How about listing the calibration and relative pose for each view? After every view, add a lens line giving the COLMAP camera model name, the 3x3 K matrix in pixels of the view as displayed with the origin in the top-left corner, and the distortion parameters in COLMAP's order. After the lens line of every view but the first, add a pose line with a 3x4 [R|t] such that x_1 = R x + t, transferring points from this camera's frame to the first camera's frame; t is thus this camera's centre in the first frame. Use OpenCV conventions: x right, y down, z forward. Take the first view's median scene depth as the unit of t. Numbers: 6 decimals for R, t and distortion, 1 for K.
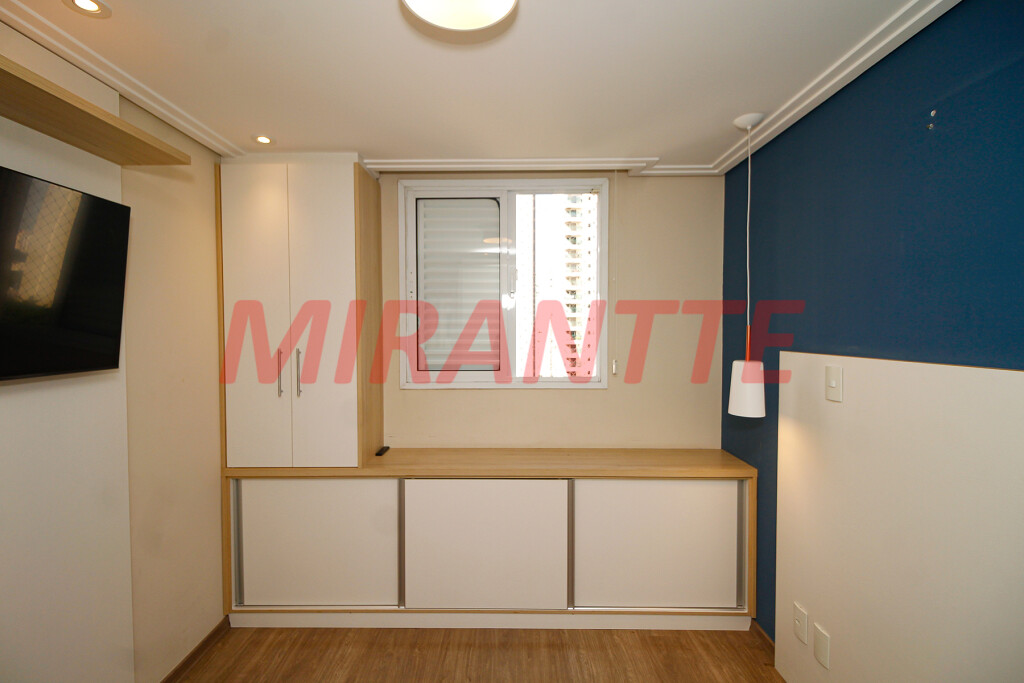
lens RADIAL K [[465.6, 0, 502.7], [0, 465.6, 343.0], [0, 0, 1]] dist [0.017274, -0.012440]
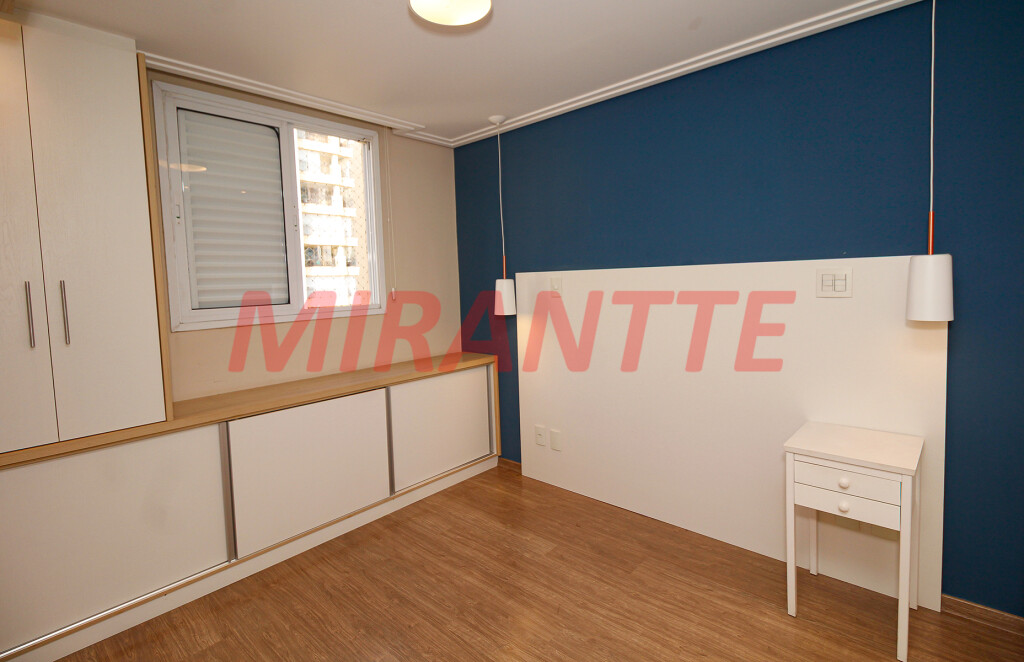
lens RADIAL K [[479.7, 0, 528.1], [0, 479.7, 306.7], [0, 0, 1]] dist [-0.001821, -0.000974]
pose [[0.644065, -0.063290, 0.762348, -0.524639], [0.053093, 0.997867, 0.037988, 0.061840], [-0.763126, 0.016008, 0.646052, -0.055536]]
